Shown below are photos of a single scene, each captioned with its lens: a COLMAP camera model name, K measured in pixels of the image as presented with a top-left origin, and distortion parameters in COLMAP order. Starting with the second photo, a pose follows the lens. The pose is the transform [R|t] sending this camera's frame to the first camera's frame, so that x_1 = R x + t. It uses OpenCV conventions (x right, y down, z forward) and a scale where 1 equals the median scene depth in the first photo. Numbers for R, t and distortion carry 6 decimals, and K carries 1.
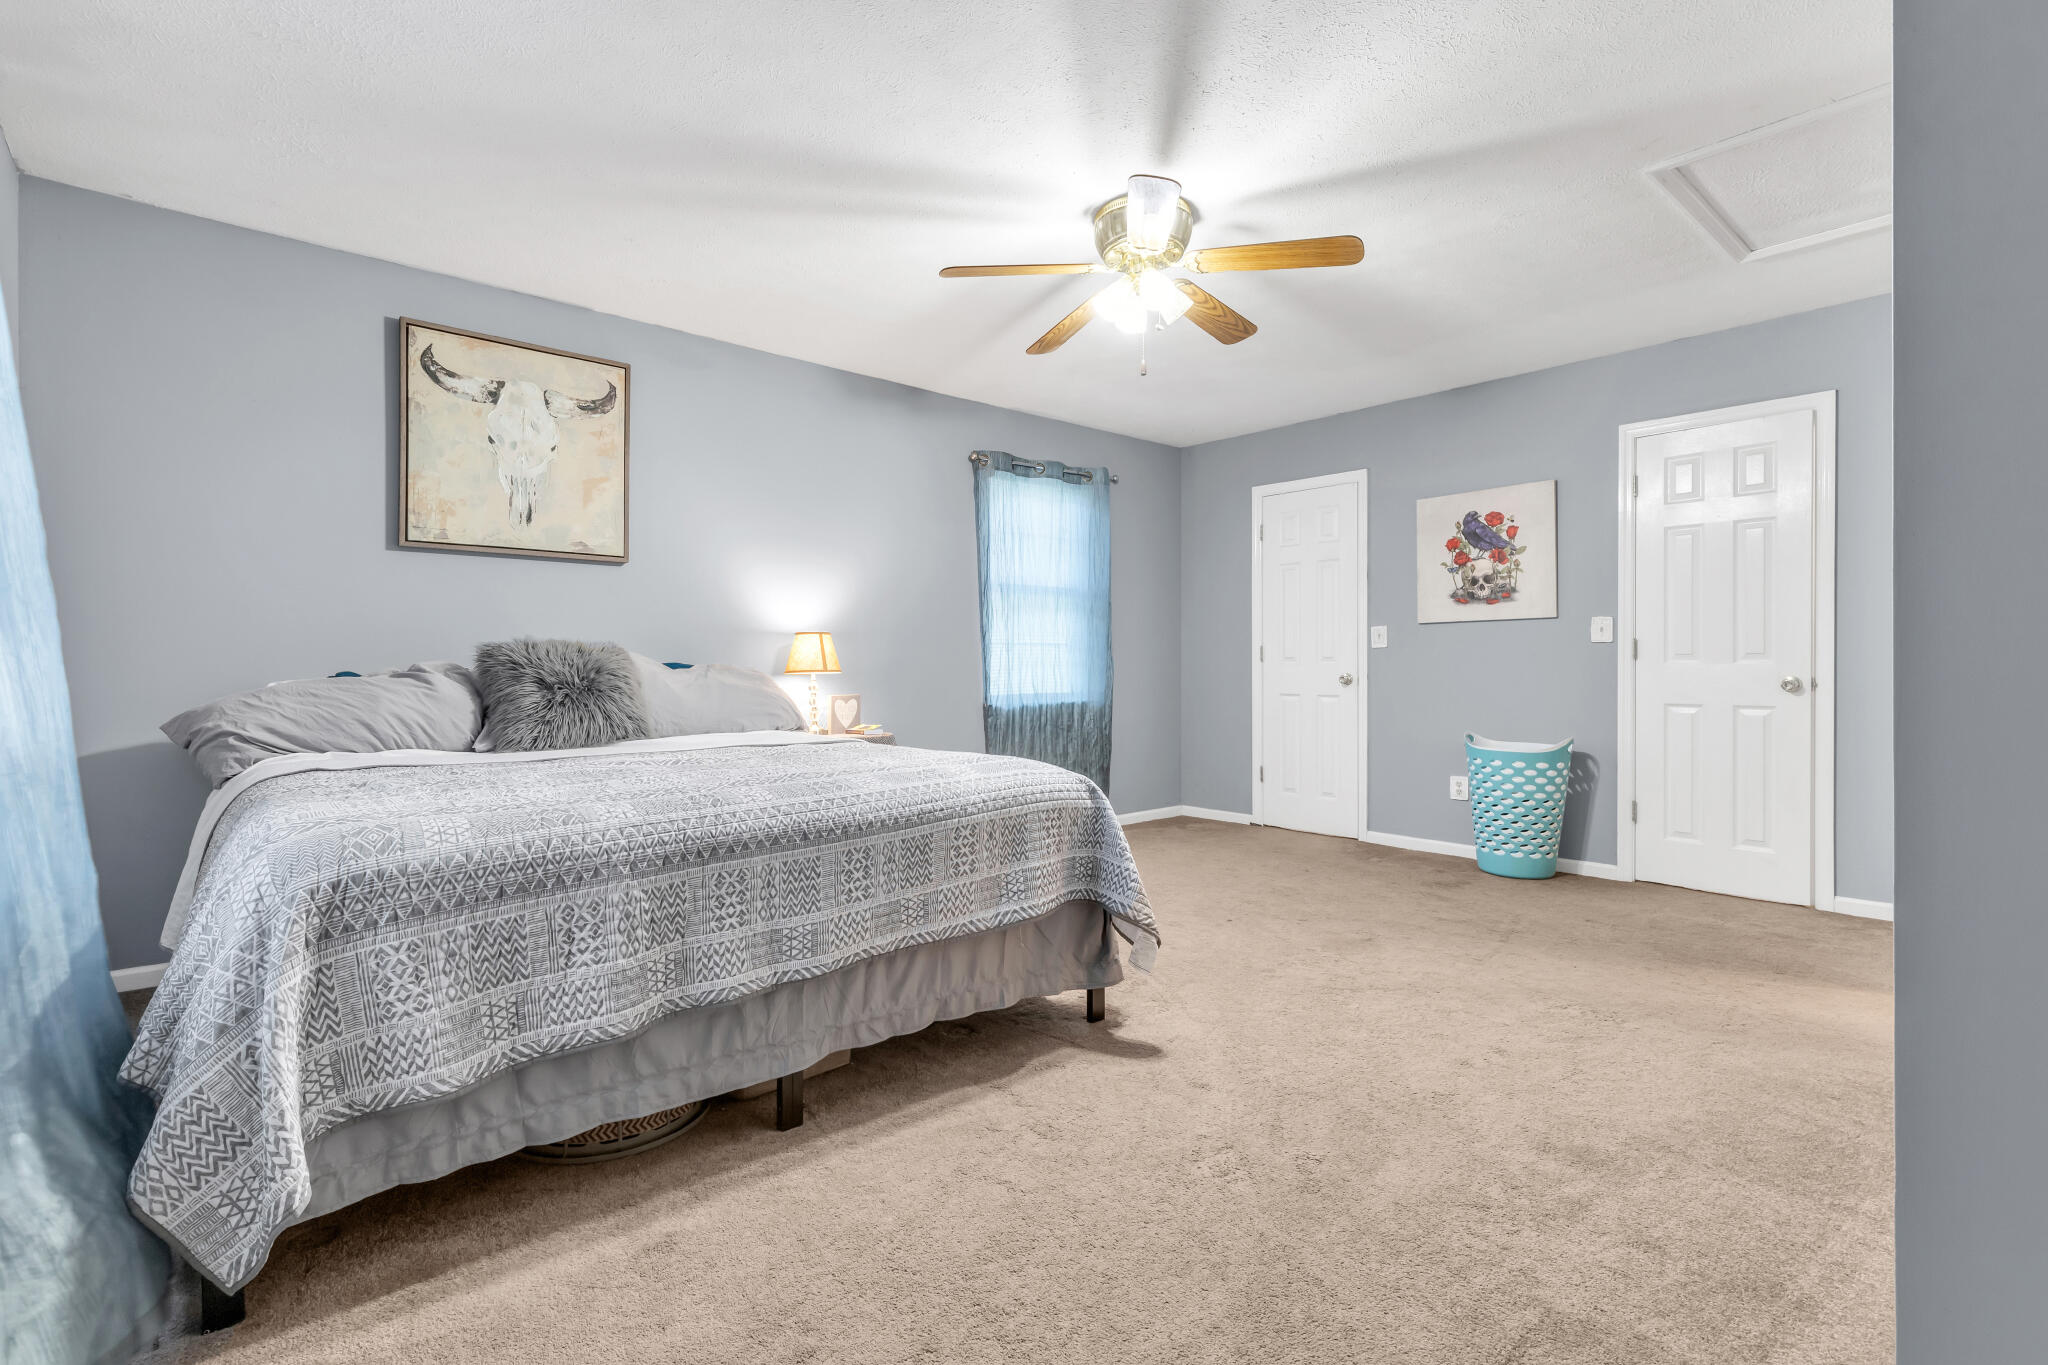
lens RADIAL K [[926.7, 0, 1009.2], [0, 926.7, 664.3], [0, 0, 1]] dist [0.005932, 0.000225]
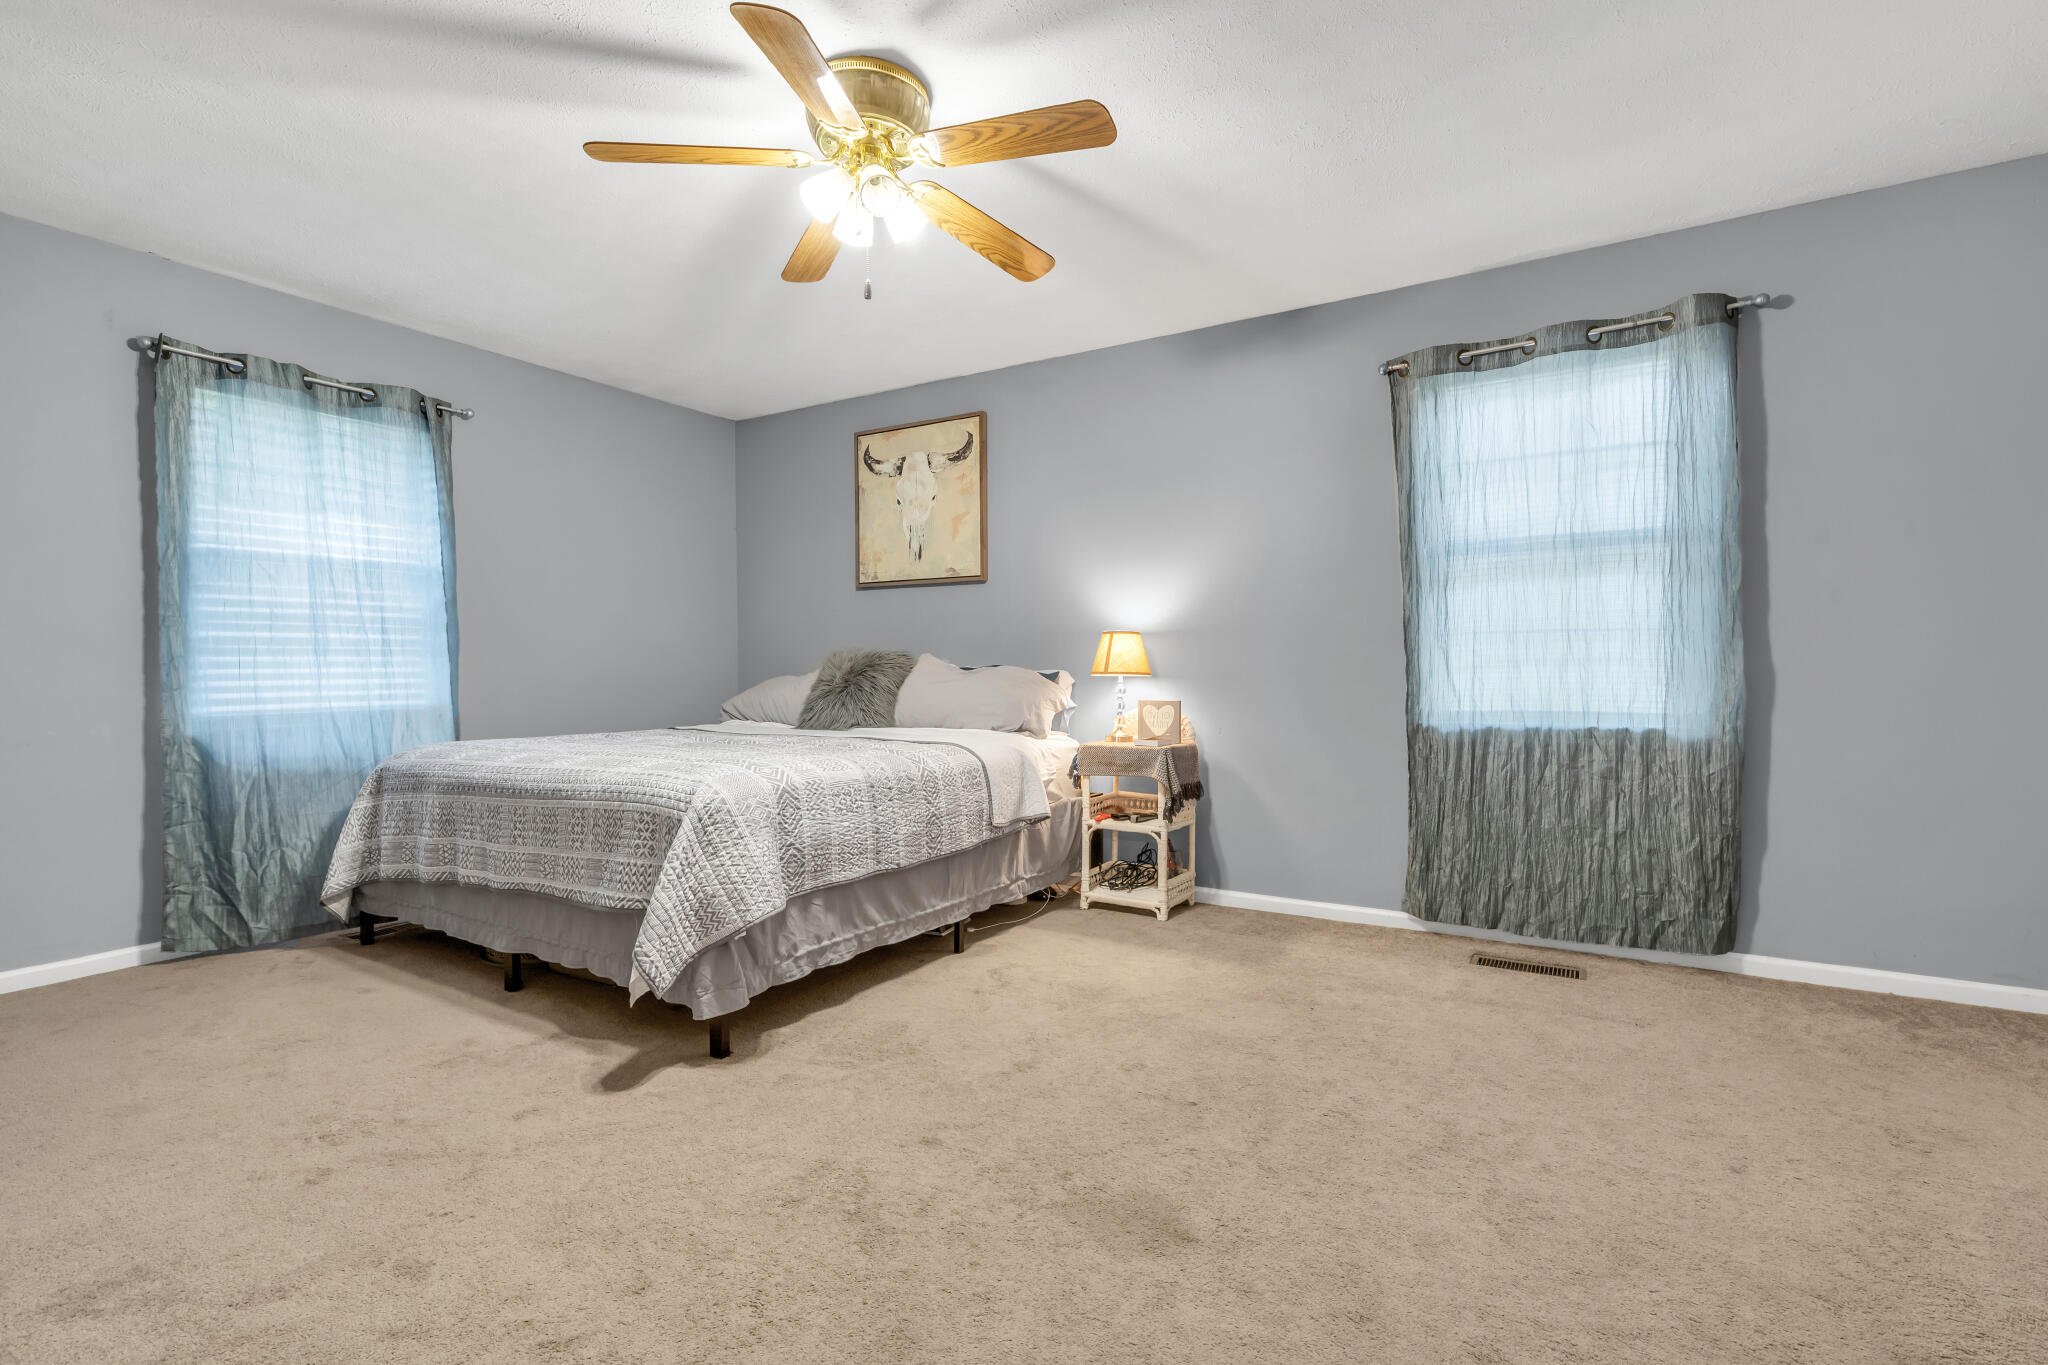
lens RADIAL K [[926.7, 0, 1025.1], [0, 926.7, 671.4], [0, 0, 1]] dist [0.005932, 0.000225]
pose [[0.317736, 0.003965, -0.948171, 0.806906], [0.005422, 0.999967, 0.005998, -0.000970], [0.948164, -0.007047, 0.317704, 0.759551]]
